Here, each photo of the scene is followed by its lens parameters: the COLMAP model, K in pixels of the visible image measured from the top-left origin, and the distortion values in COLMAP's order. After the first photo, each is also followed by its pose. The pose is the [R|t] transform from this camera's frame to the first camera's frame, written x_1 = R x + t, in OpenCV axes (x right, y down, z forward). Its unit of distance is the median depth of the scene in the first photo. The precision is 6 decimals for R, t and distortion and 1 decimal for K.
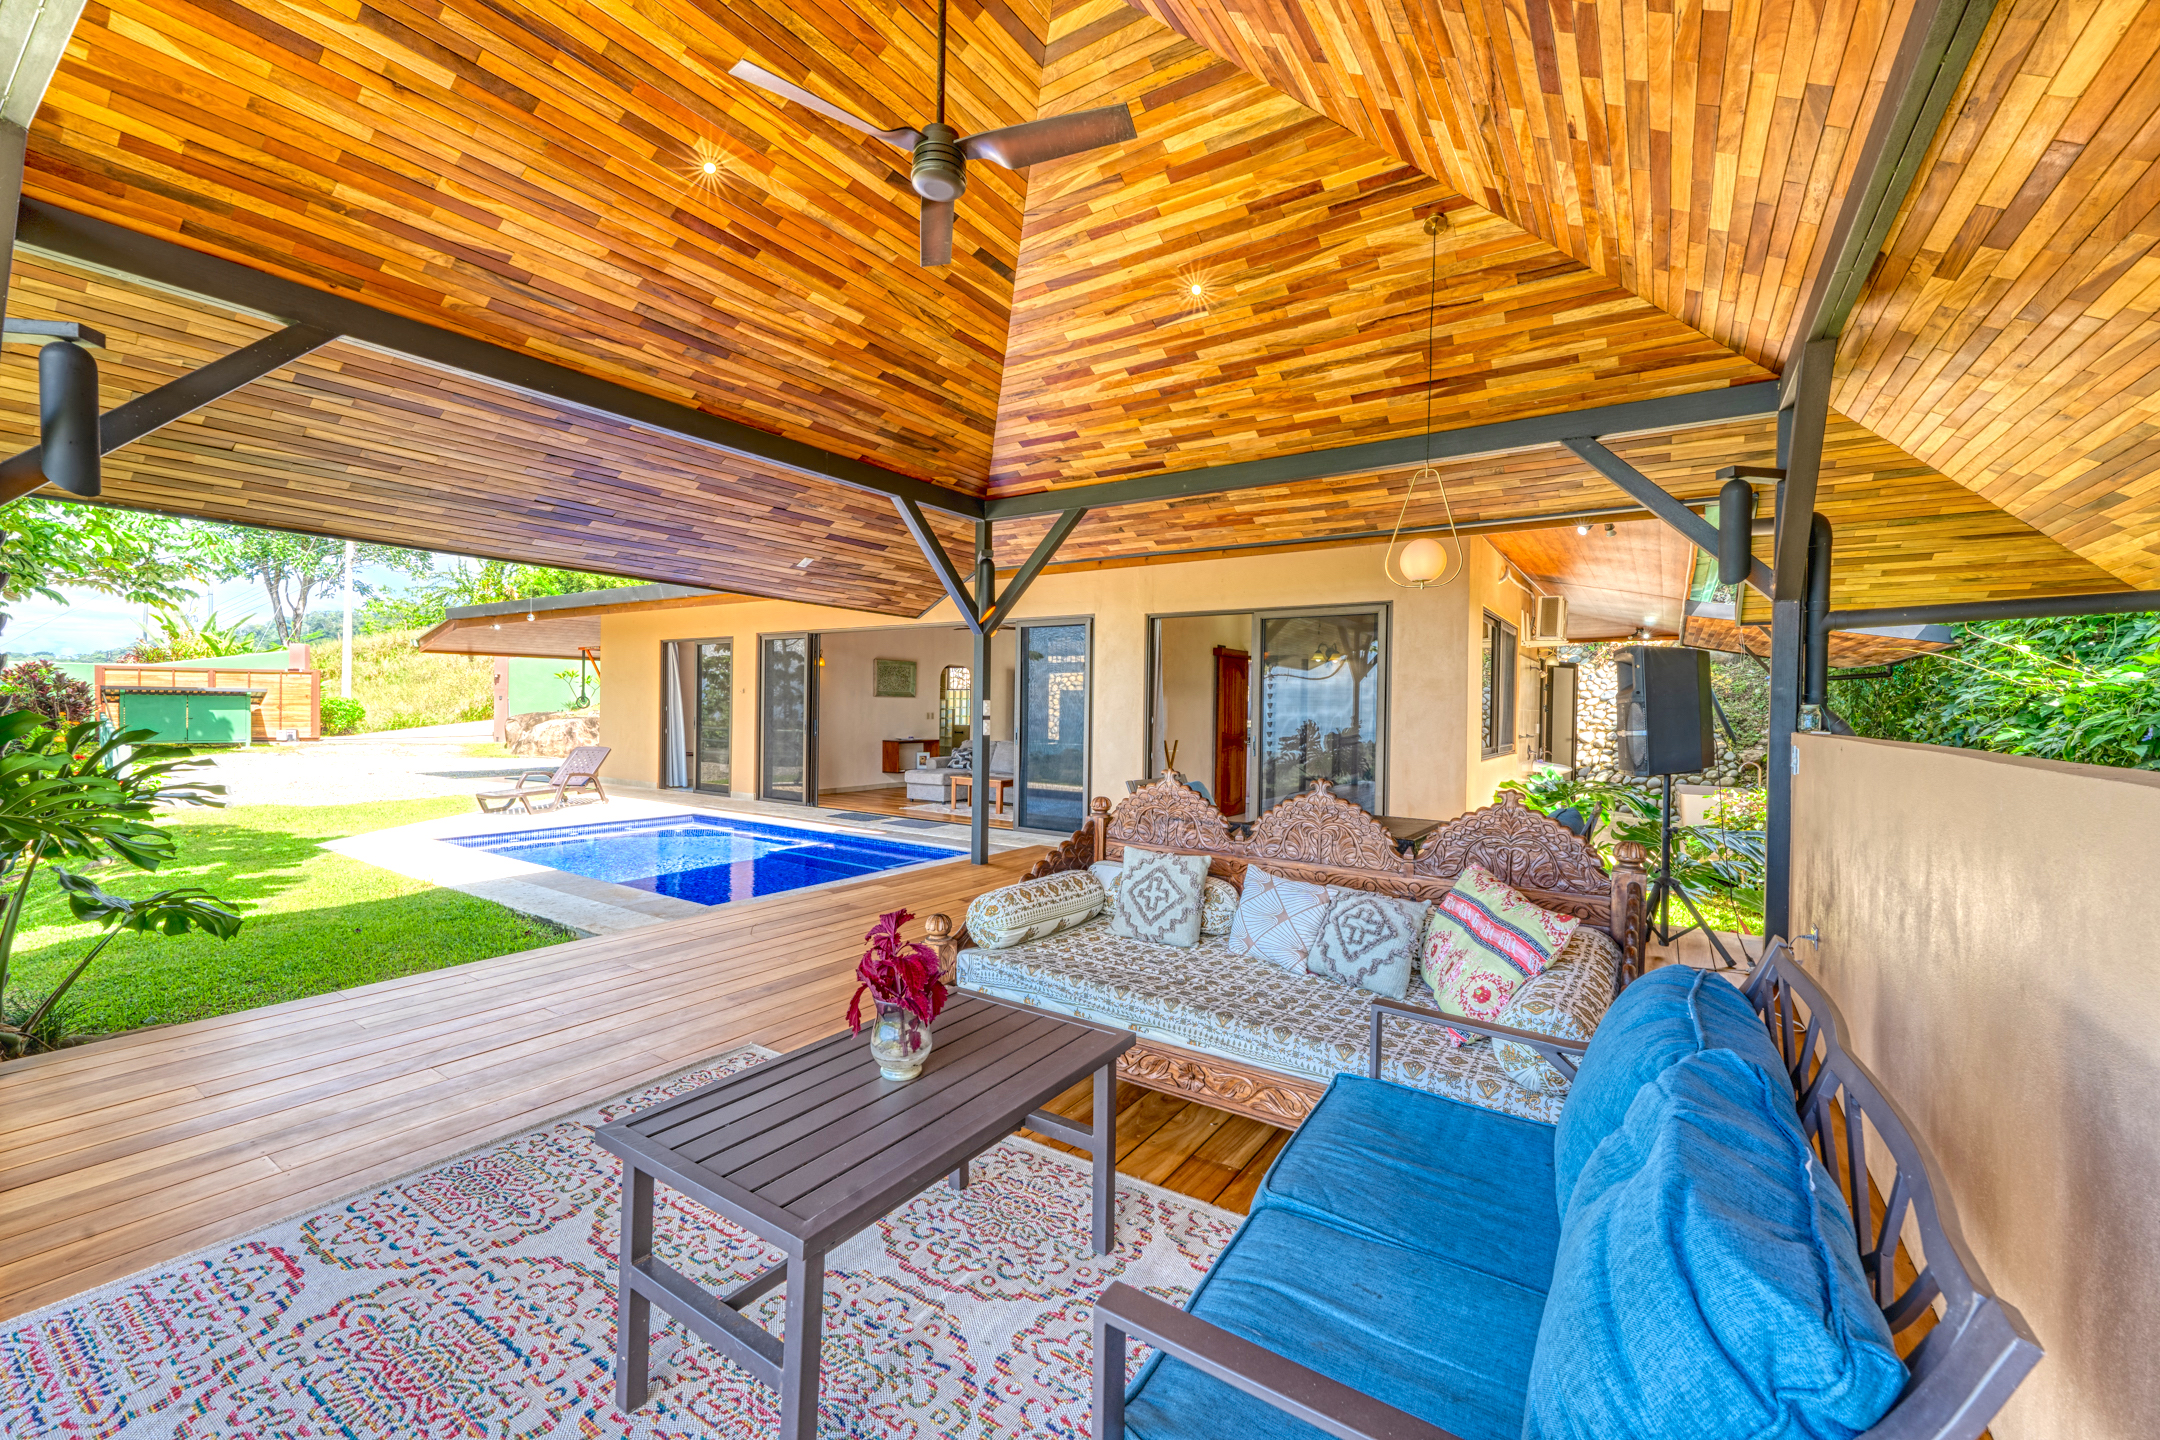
lens RADIAL K [[873.8, 0, 1077.8], [0, 873.8, 719.6], [0, 0, 1]] dist [0.000100, -0.000103]
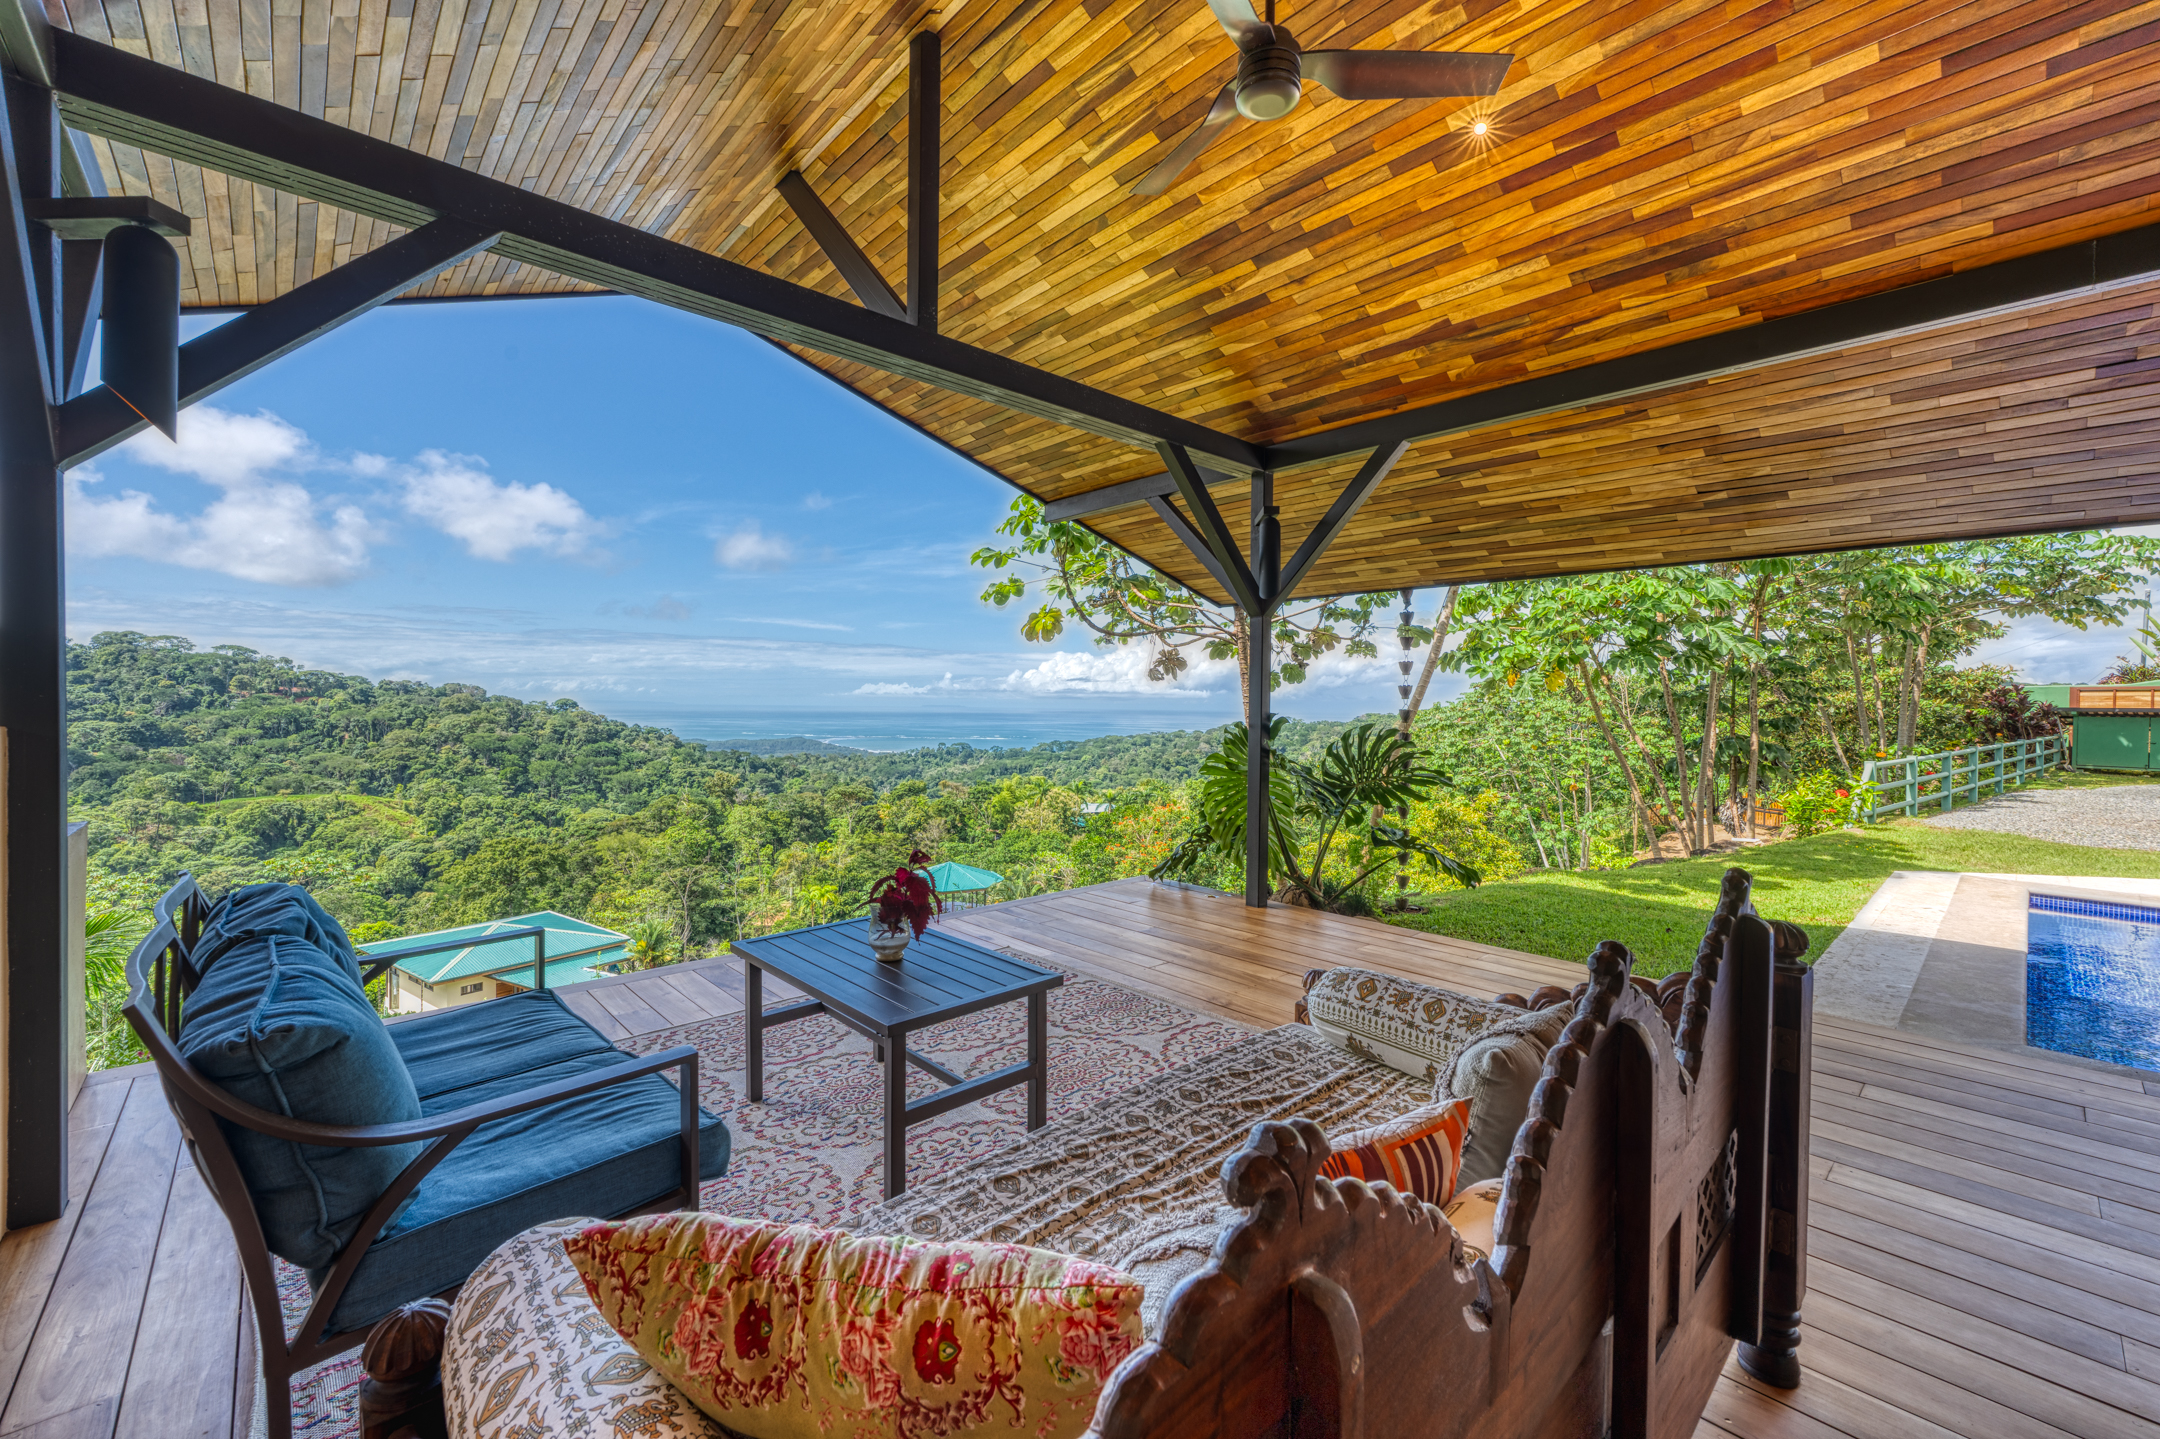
lens RADIAL K [[873.8, 0, 1085.6], [0, 873.8, 716.6], [0, 0, 1]] dist [0.000100, -0.000103]
pose [[-0.238109, -0.001090, -0.971238, 0.499030], [-0.030527, 0.999514, 0.006362, -0.005747], [0.970759, 0.031163, -0.238026, 0.731955]]
